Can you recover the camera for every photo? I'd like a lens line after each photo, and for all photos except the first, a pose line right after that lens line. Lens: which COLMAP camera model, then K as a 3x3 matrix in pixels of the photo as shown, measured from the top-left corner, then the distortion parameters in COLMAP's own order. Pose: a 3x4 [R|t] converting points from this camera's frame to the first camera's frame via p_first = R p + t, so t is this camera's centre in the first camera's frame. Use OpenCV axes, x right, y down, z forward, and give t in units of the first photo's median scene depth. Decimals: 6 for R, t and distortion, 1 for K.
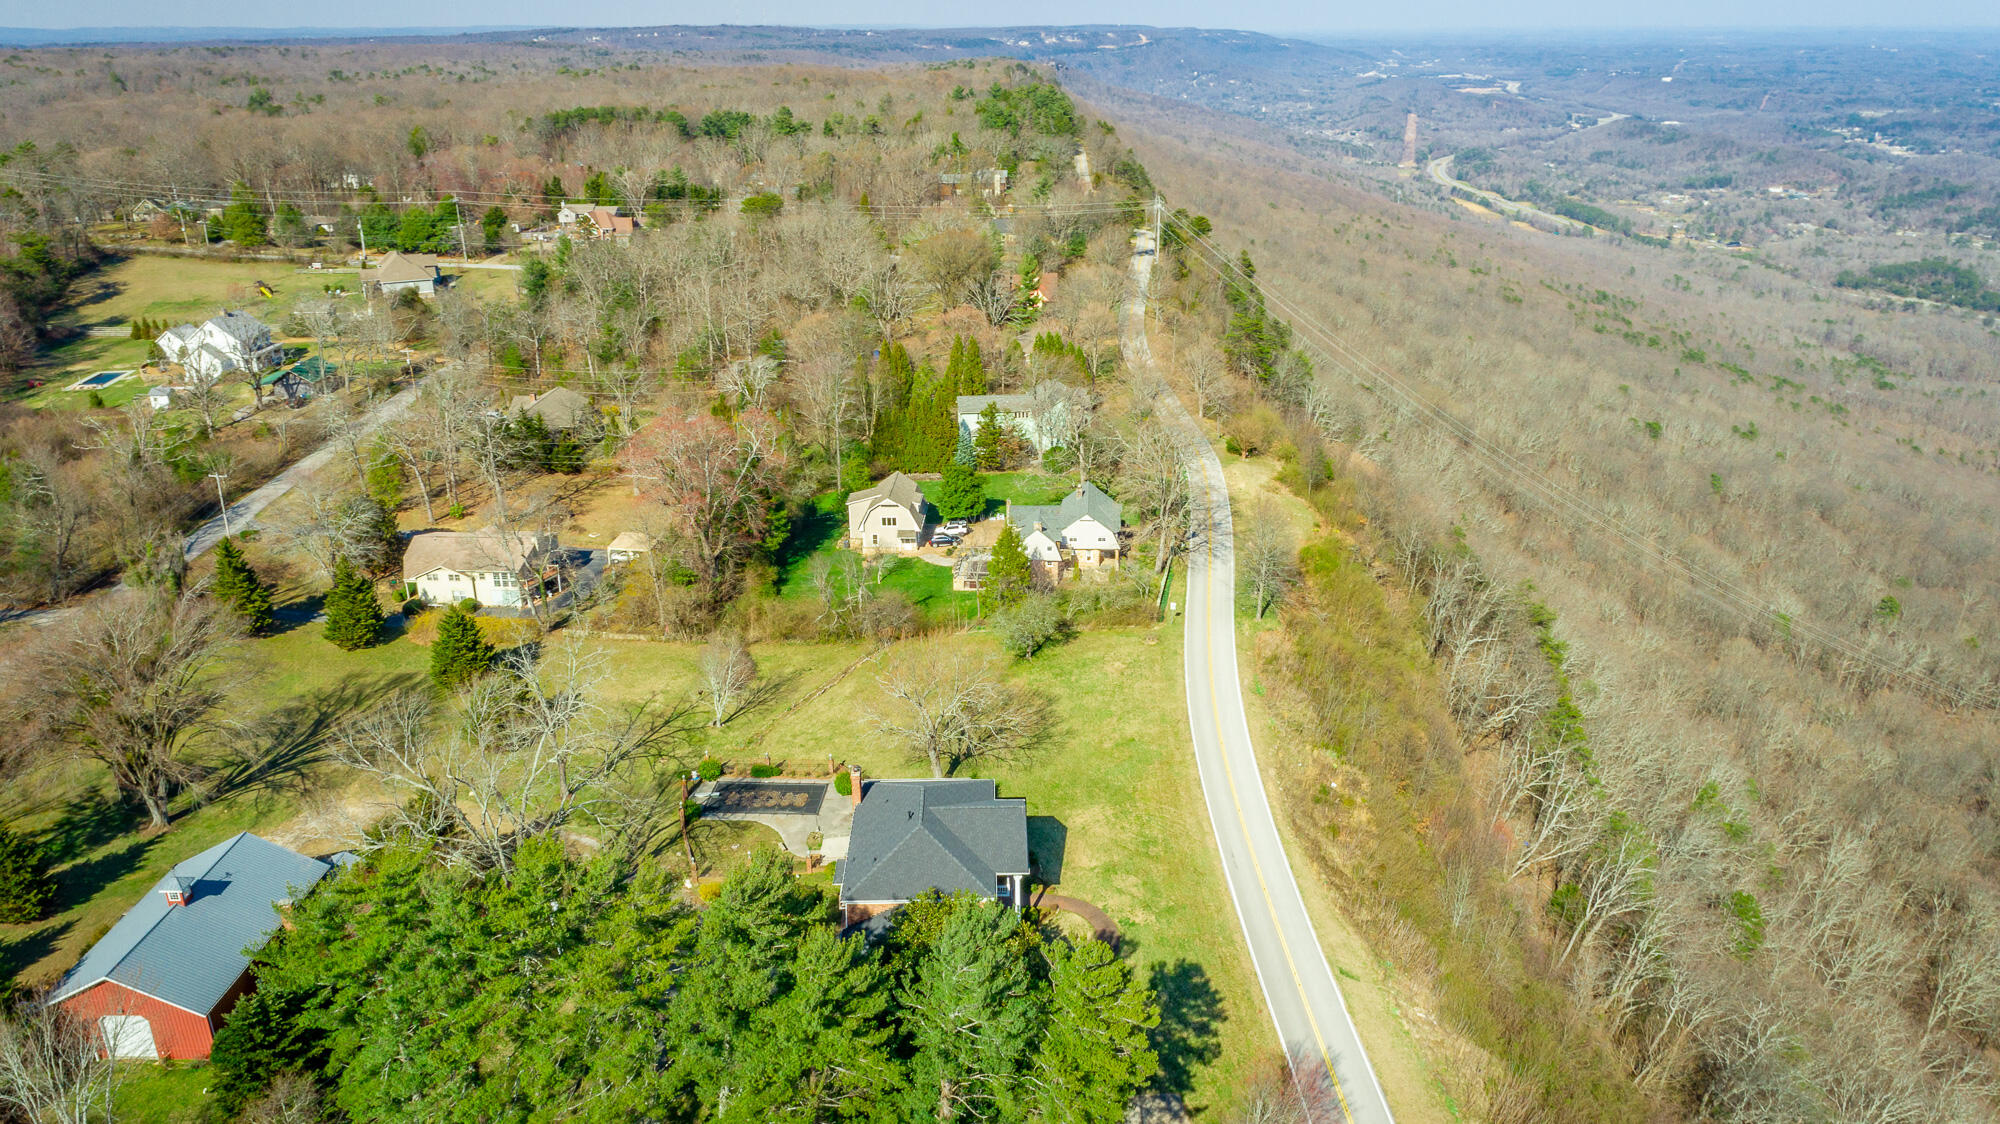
lens RADIAL K [[1392.1, 0, 1005.7], [0, 1392.1, 551.7], [0, 0, 1]] dist [-0.011760, 0.008616]
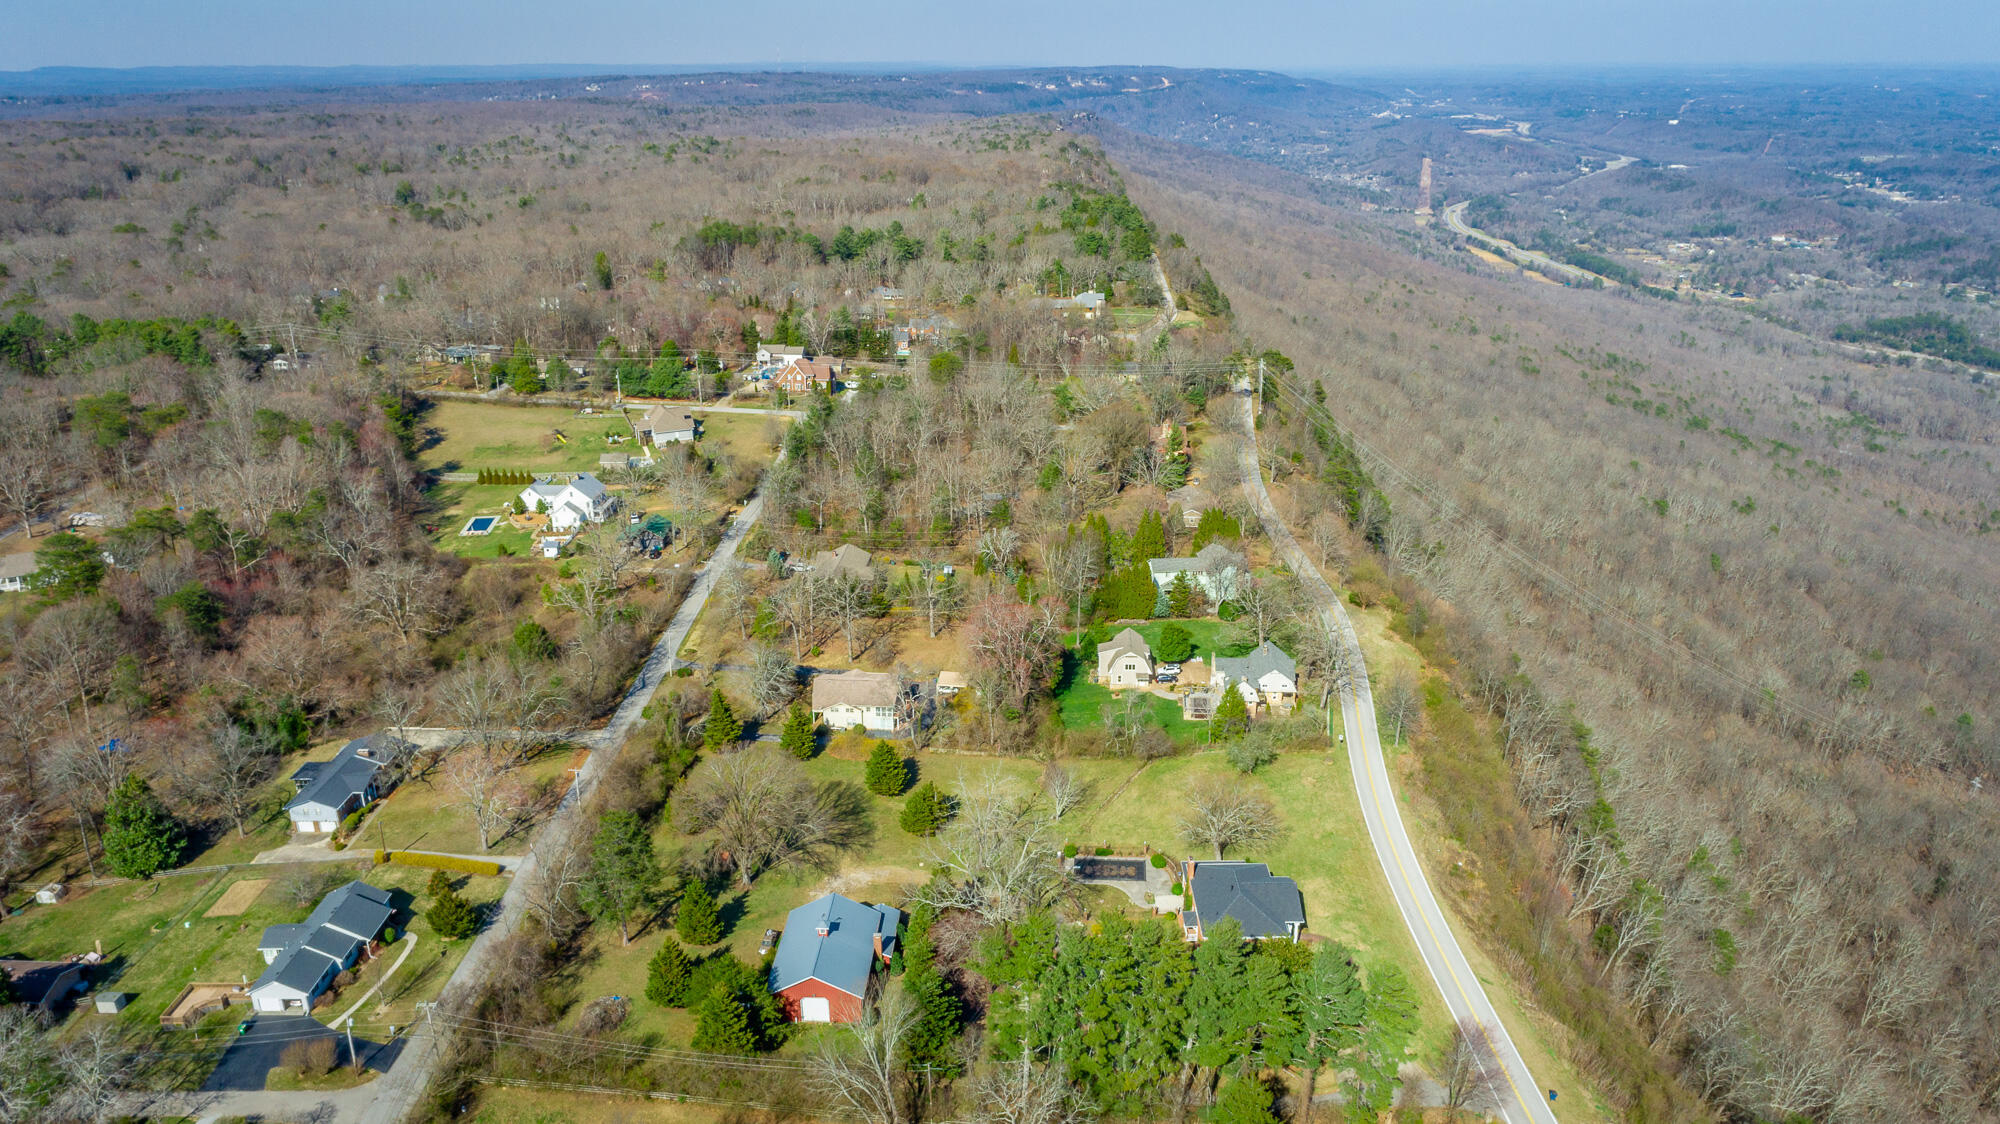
lens RADIAL K [[1366.9, 0, 1003.6], [0, 1366.9, 551.1], [0, 0, 1]] dist [-0.010881, 0.004940]
pose [[0.999903, 0.005781, -0.012689, -0.106366], [-0.005955, 0.999888, -0.013723, -0.065484], [0.012609, 0.013797, 0.999825, -0.227993]]
